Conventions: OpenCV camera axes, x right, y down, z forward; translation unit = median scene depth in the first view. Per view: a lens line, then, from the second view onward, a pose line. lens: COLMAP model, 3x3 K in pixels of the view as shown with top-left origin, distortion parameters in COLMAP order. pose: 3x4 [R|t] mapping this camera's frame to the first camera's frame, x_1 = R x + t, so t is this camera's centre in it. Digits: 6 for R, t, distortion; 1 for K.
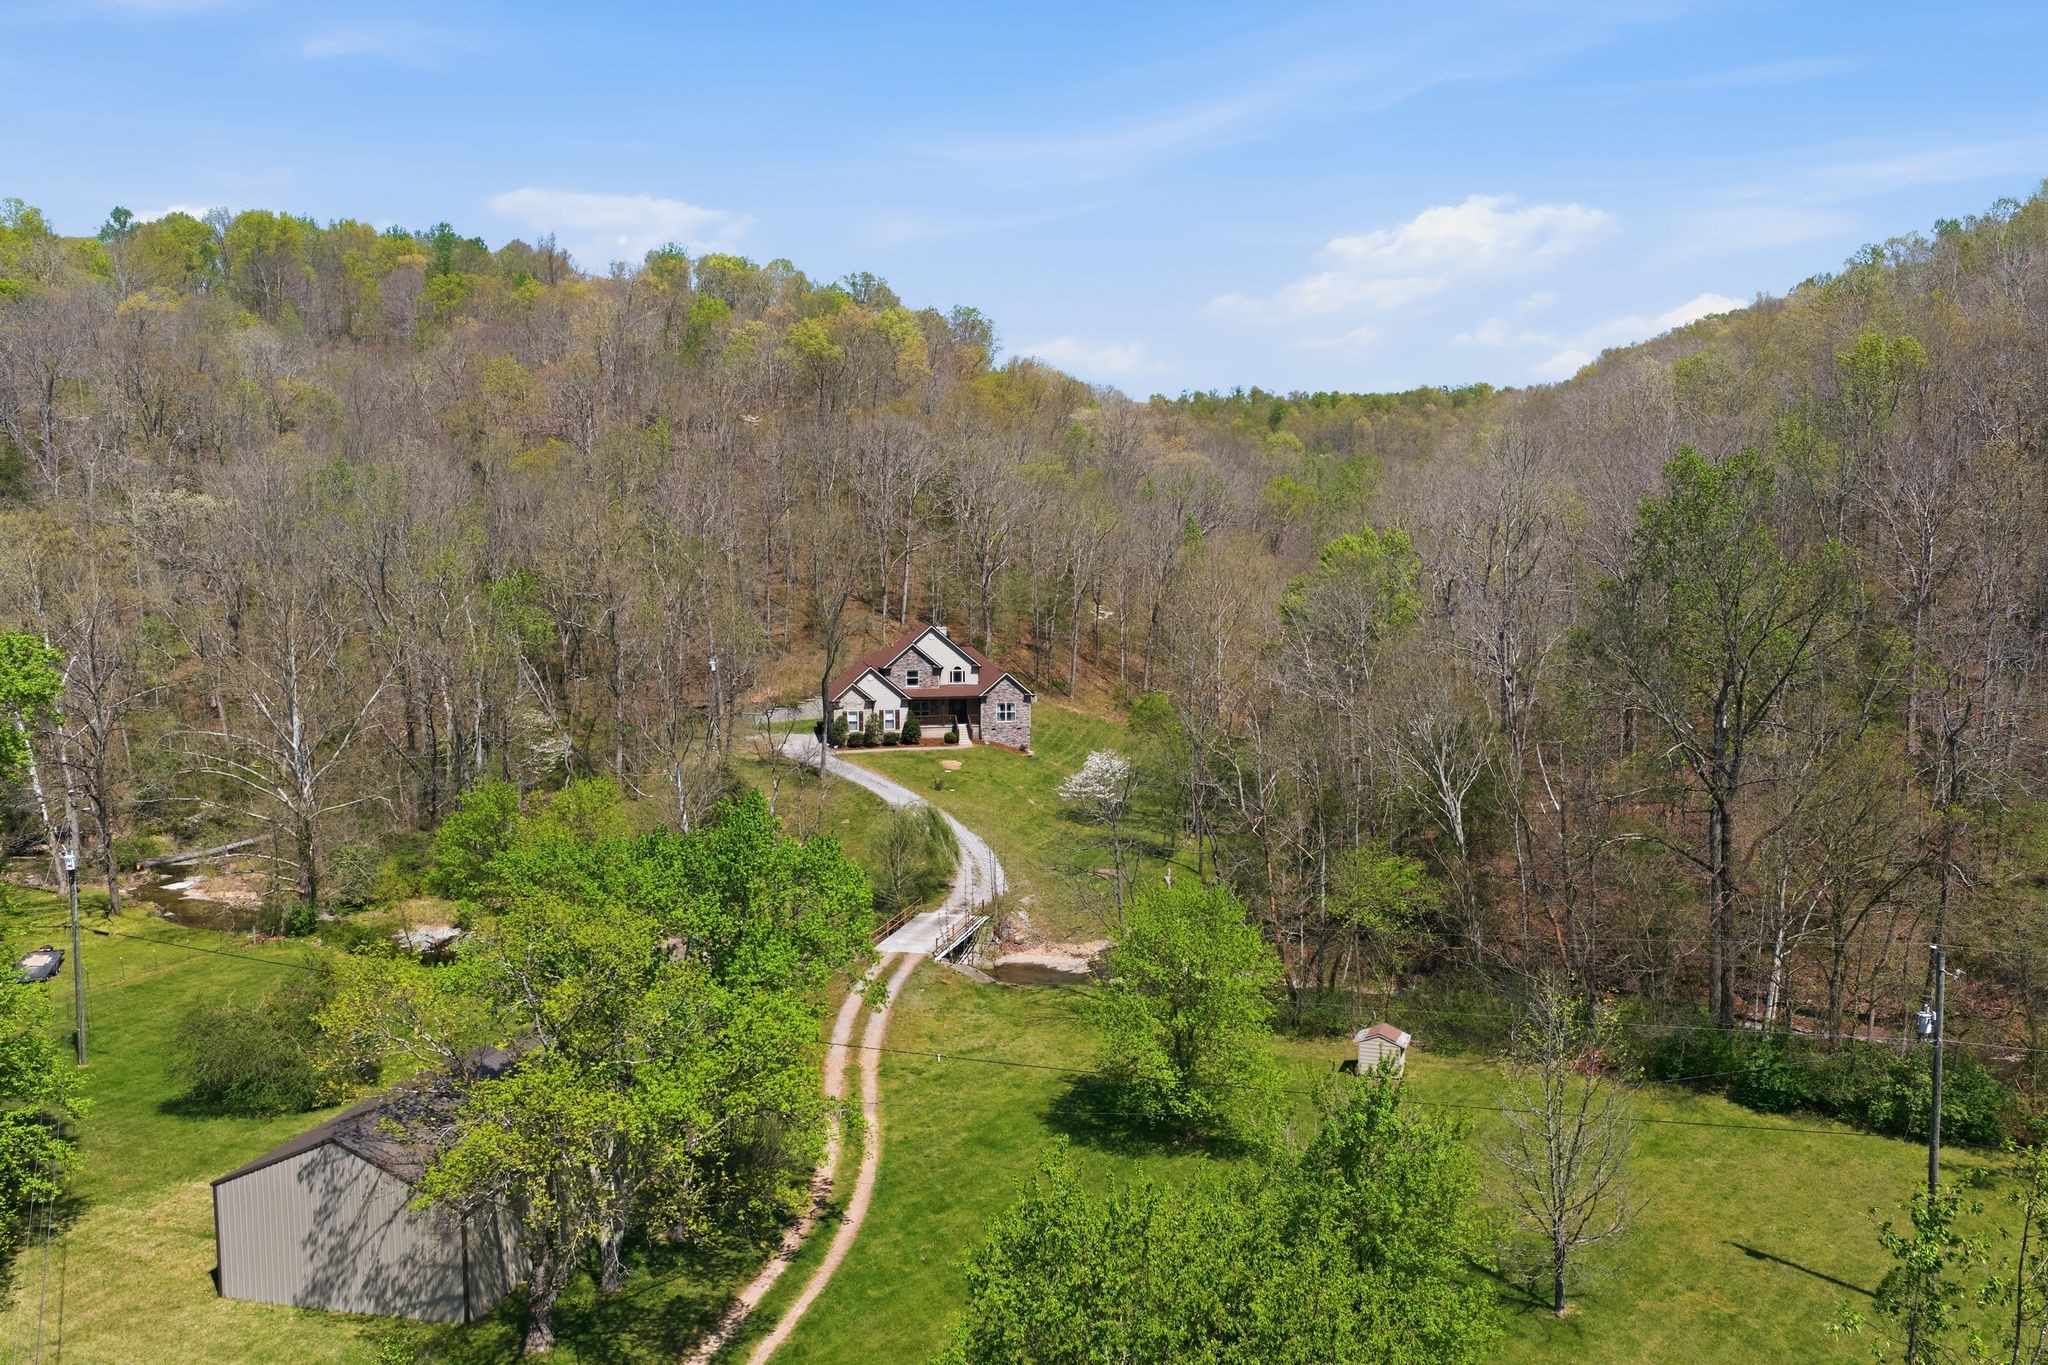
lens RADIAL K [[1651.6, 0, 1016.0], [0, 1651.6, 677.9], [0, 0, 1]] dist [-0.091291, -0.026004]
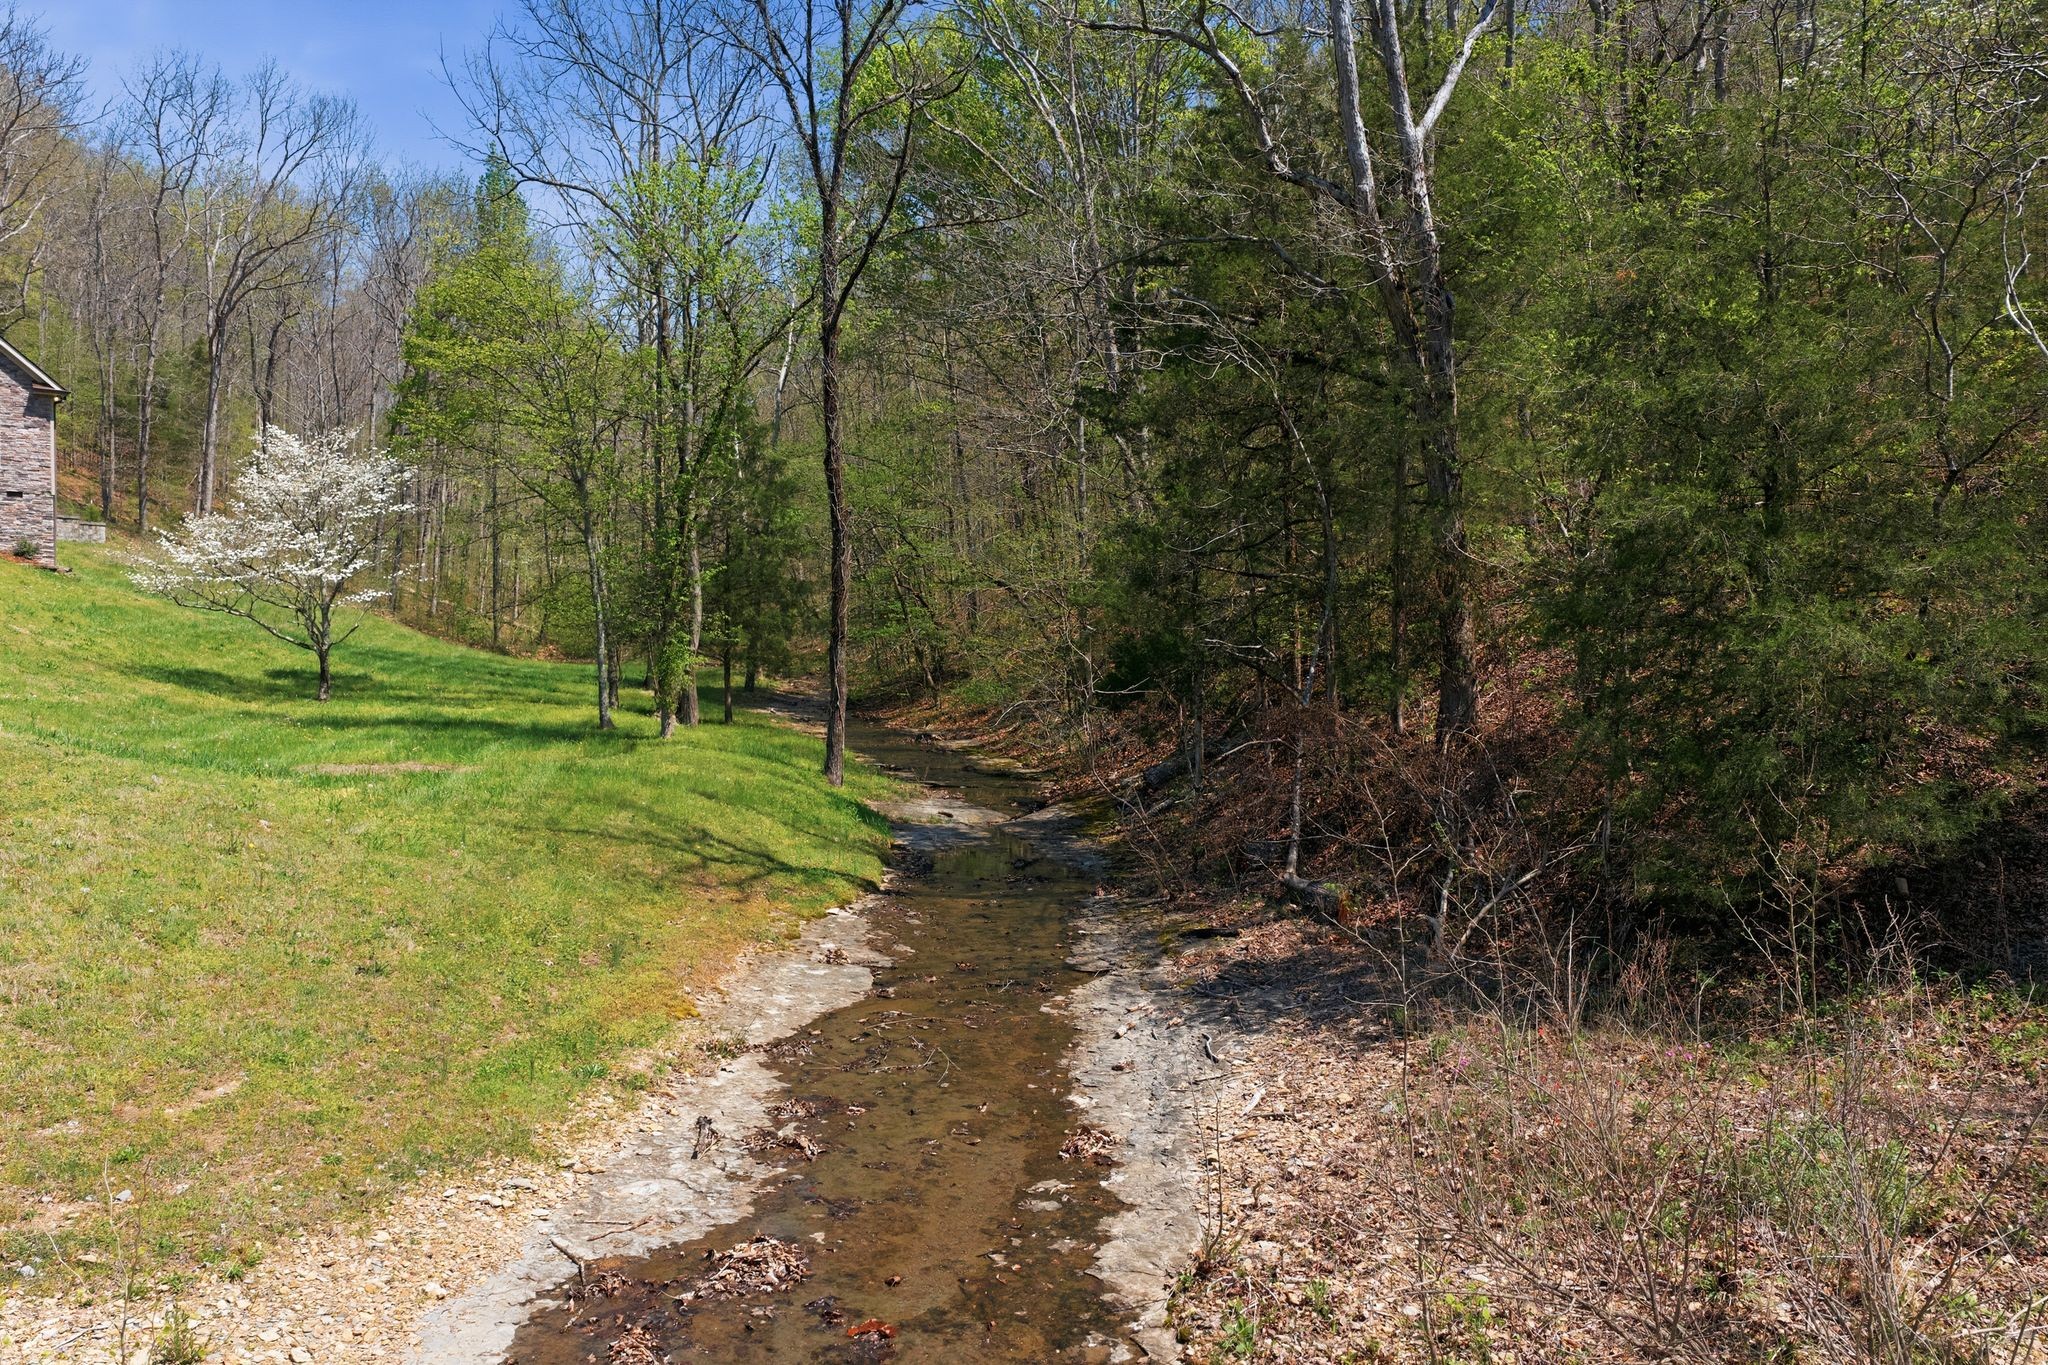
lens RADIAL K [[1680.3, 0, 1042.0], [0, 1680.3, 685.9], [0, 0, 1]] dist [0.020250, -0.037224]
pose [[0.883079, -0.005407, 0.469193, 0.029121], [0.039894, 0.997178, -0.063595, 0.113688], [-0.467525, 0.074877, 0.880803, 0.728424]]
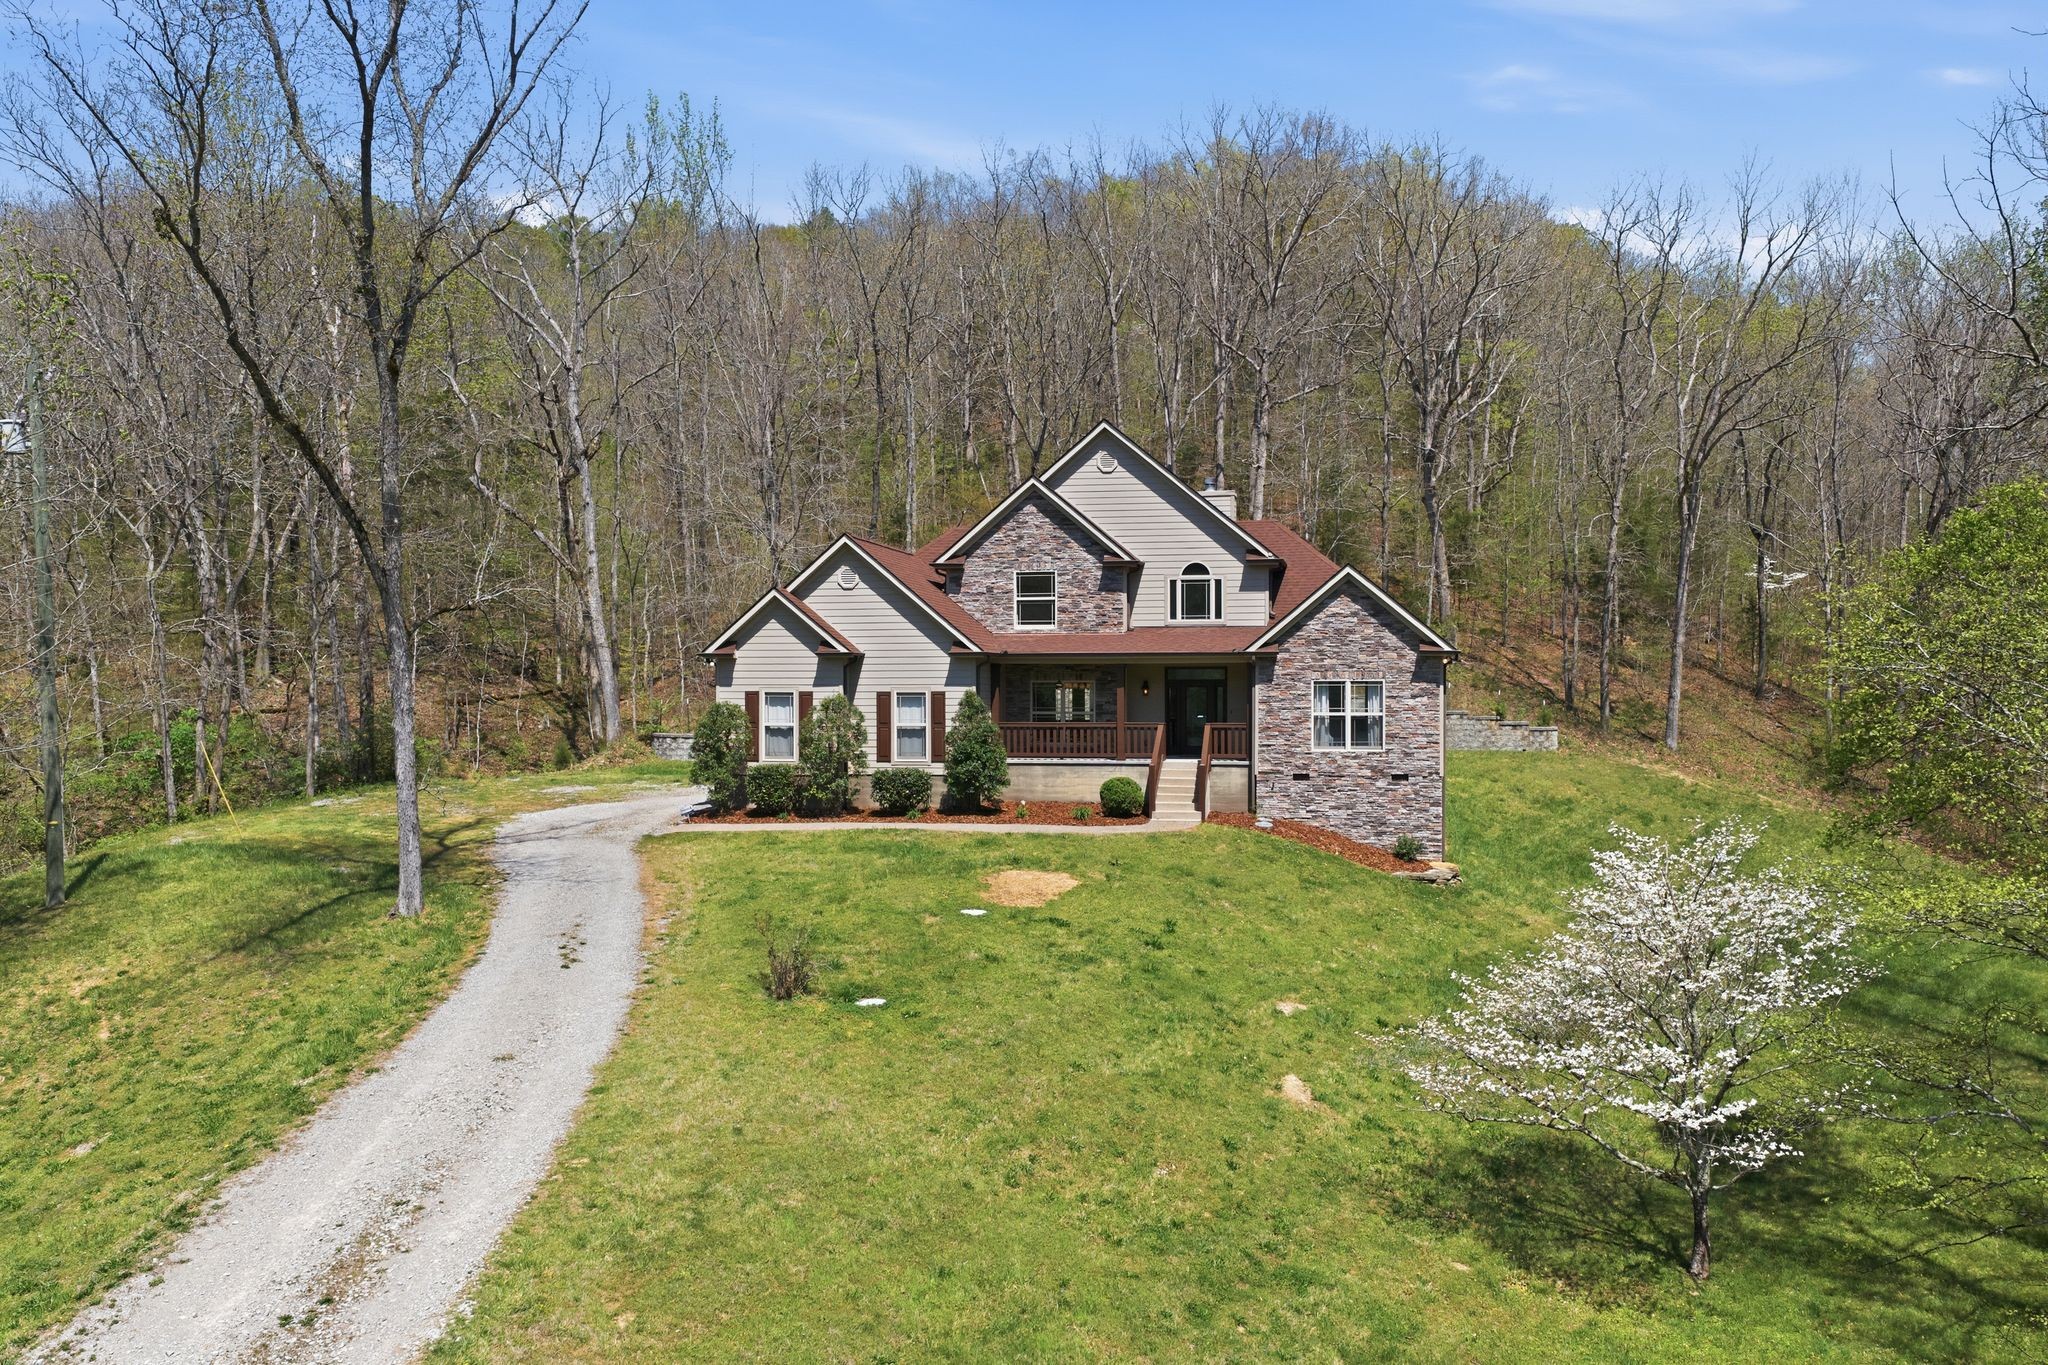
lens RADIAL K [[1680.3, 0, 1031.1], [0, 1680.3, 680.0], [0, 0, 1]] dist [0.020250, -0.037224]
pose [[0.927761, -0.001316, -0.373172, 0.057179], [-0.034532, 0.995400, -0.089364, 0.048563], [0.371573, 0.095795, 0.923448, 0.849773]]
